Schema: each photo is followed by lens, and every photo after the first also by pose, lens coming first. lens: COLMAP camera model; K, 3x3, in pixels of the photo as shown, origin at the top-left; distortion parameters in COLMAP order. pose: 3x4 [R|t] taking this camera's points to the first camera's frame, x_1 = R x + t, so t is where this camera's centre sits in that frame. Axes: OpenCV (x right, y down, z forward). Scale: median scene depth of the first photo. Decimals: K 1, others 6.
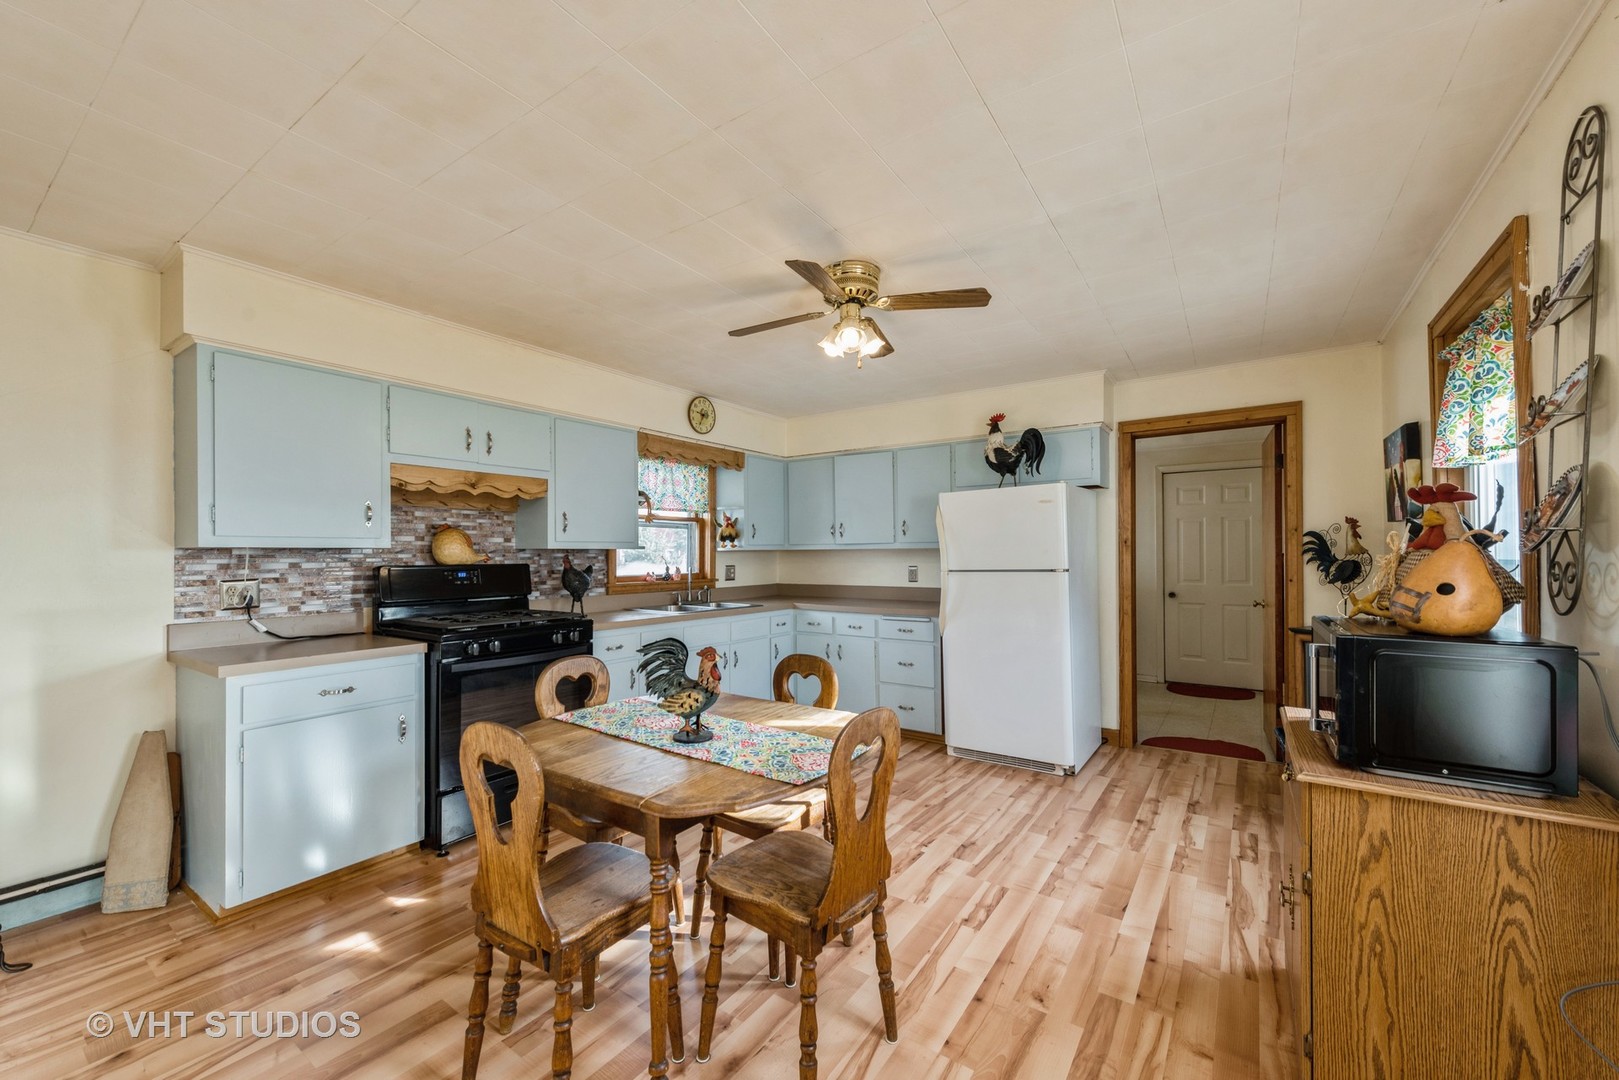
lens RADIAL K [[641.7, 0, 808.7], [0, 641.7, 545.4], [0, 0, 1]] dist [0.001879, -0.000016]
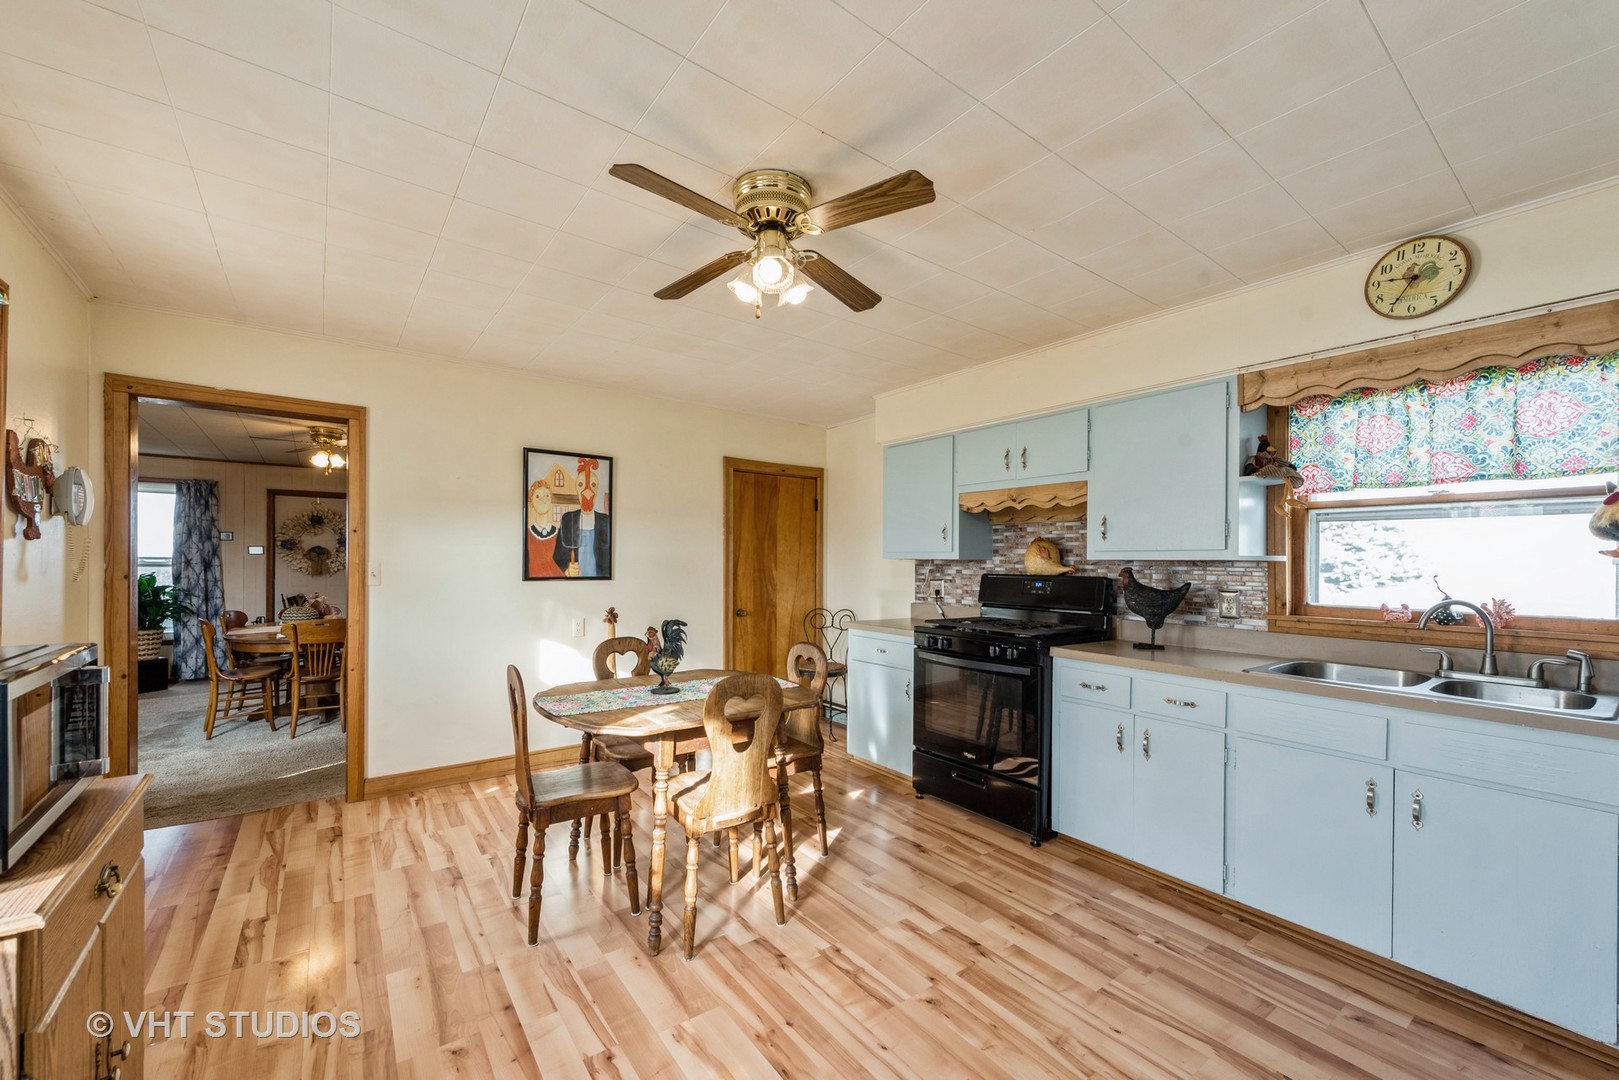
lens RADIAL K [[641.7, 0, 800.0], [0, 641.7, 562.0], [0, 0, 1]] dist [0.001879, -0.000016]
pose [[-0.336135, -0.001746, -0.941812, 0.637116], [0.000316, 0.999998, -0.001966, 0.011290], [0.941814, -0.000958, -0.336134, 1.067791]]
